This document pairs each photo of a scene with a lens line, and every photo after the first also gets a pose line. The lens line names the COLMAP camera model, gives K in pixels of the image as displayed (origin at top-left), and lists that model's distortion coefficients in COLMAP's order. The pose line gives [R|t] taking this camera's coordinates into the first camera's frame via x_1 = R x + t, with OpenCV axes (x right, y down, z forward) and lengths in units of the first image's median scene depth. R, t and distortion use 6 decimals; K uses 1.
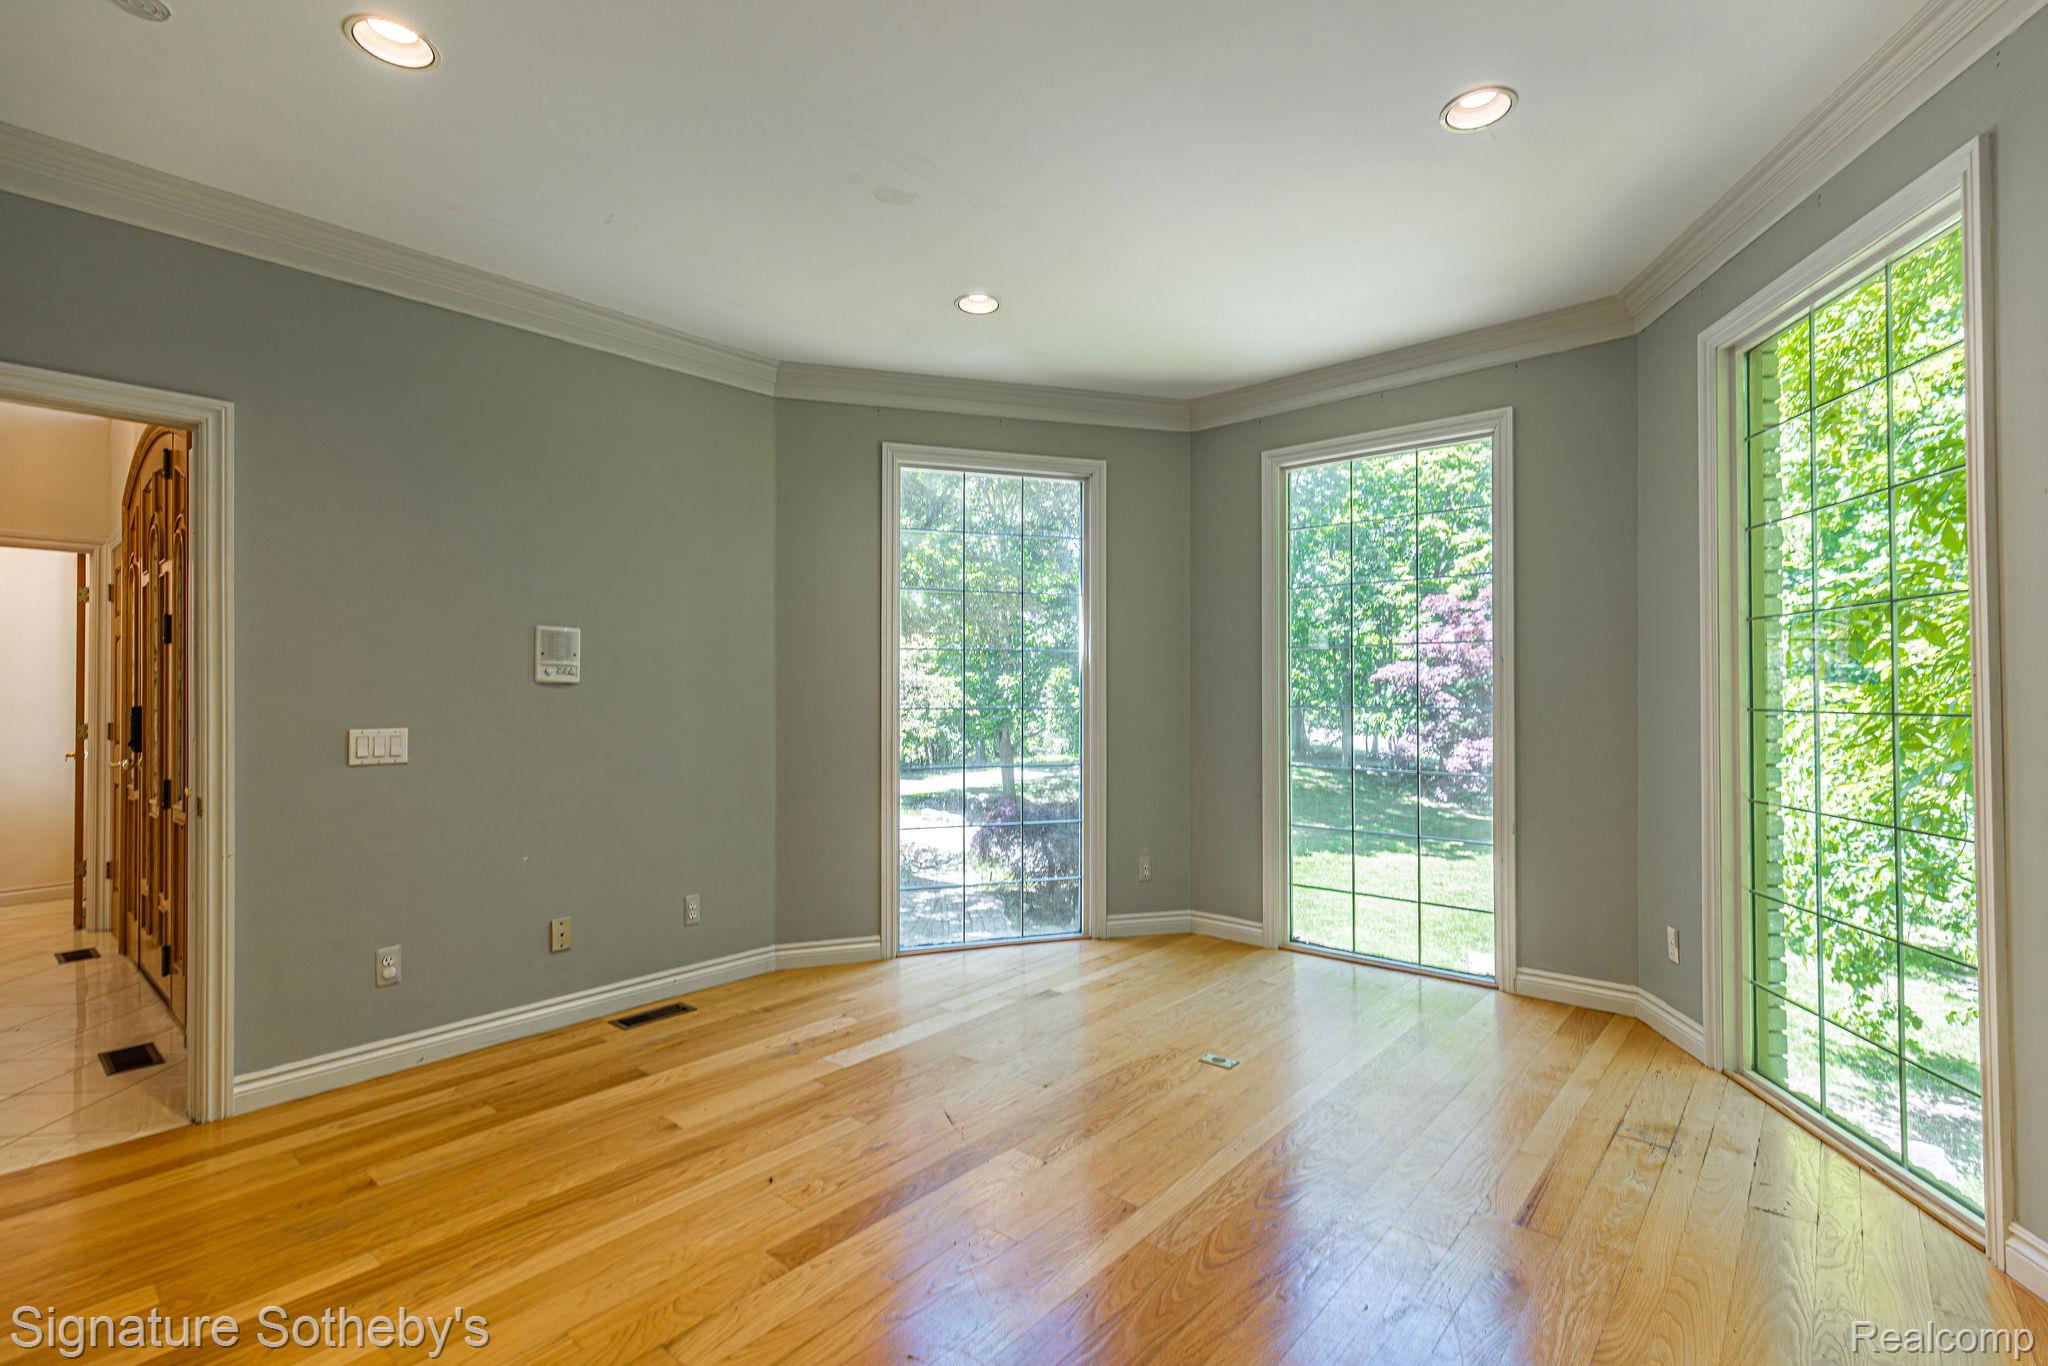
lens RADIAL K [[941.3, 0, 1037.7], [0, 941.3, 683.2], [0, 0, 1]] dist [0.007797, -0.000144]
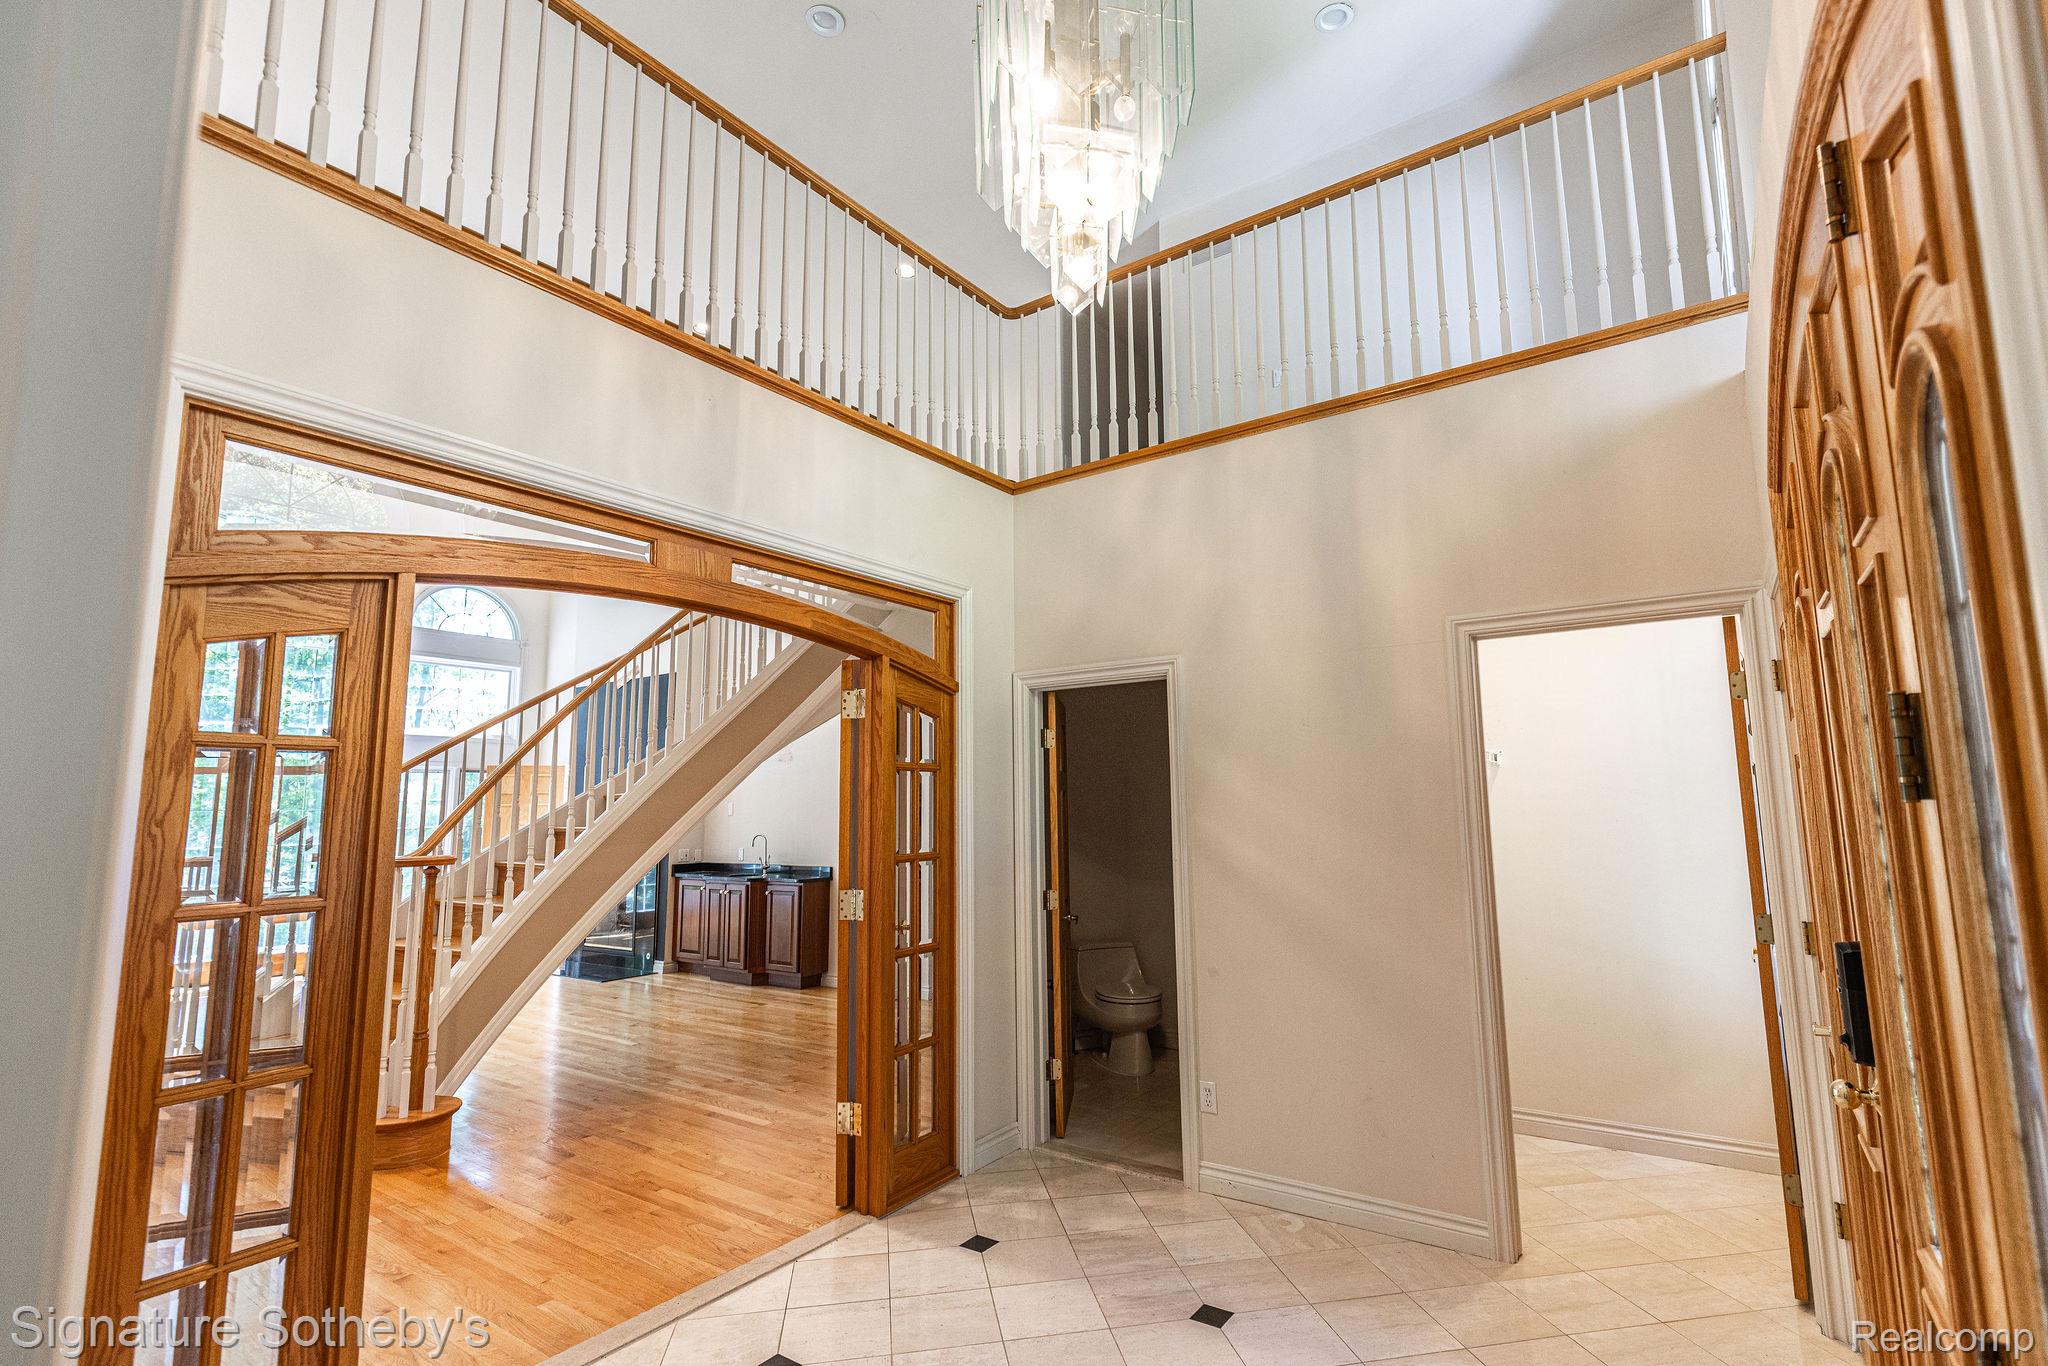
lens RADIAL K [[941.3, 0, 1037.7], [0, 941.3, 683.2], [0, 0, 1]] dist [0.007797, -0.000144]
pose [[0.100110, -0.125630, -0.987013, -0.494147], [0.021154, 0.992041, -0.124125, -0.034030], [0.994751, -0.008453, 0.101971, 0.530743]]
